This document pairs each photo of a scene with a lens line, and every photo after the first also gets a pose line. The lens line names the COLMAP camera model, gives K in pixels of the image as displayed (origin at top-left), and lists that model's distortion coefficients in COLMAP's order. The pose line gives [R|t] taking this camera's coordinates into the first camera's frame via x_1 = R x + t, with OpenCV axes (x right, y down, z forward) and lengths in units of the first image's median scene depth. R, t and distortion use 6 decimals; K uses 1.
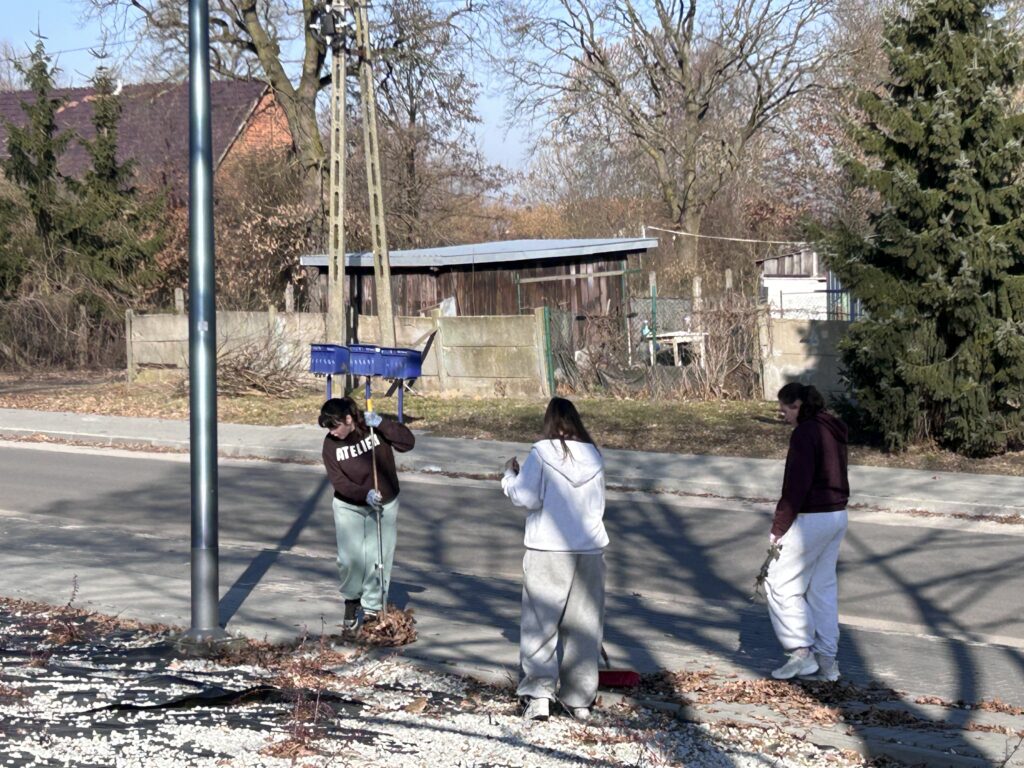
lens RADIAL K [[2478.9, 0, 507.4], [0, 2478.9, 387.0], [0, 0, 1]] dist [0.191520, 0.000000]
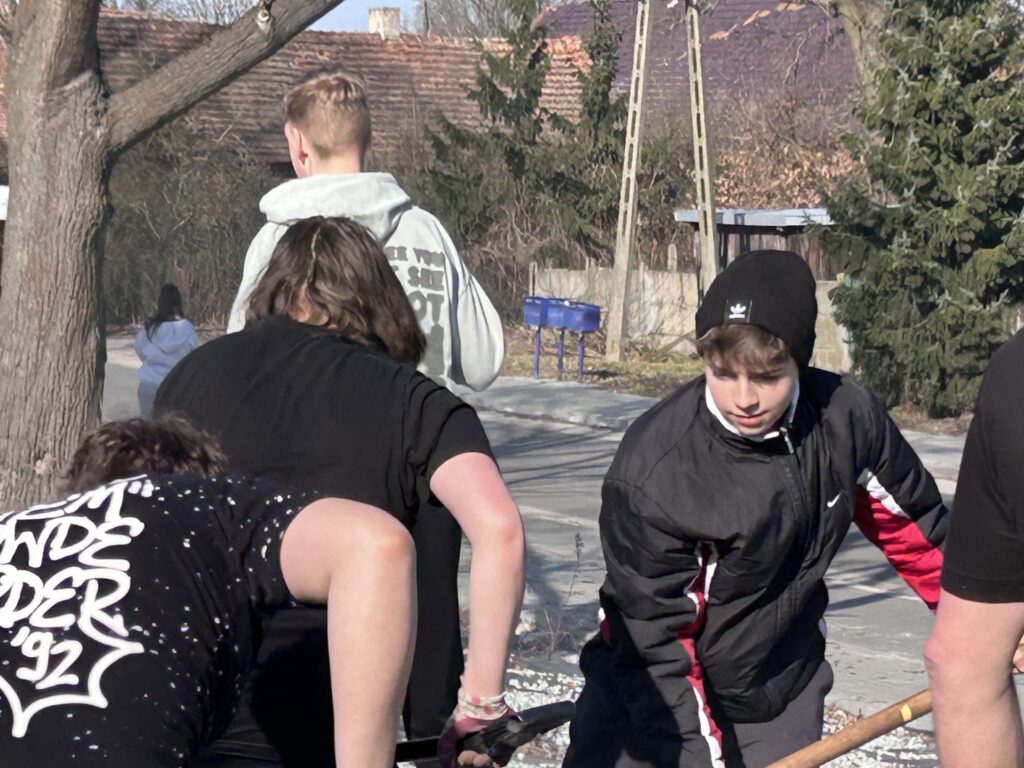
lens RADIAL K [[3934.0, 0, 512.0], [0, 3934.0, 384.3], [0, 0, 1]] dist [0.079860, 0.000000]
pose [[0.937247, 0.052986, -0.344617, 0.367615], [-0.055922, 0.998434, 0.001422, 0.012830], [0.344153, 0.017938, 0.938742, -0.387639]]
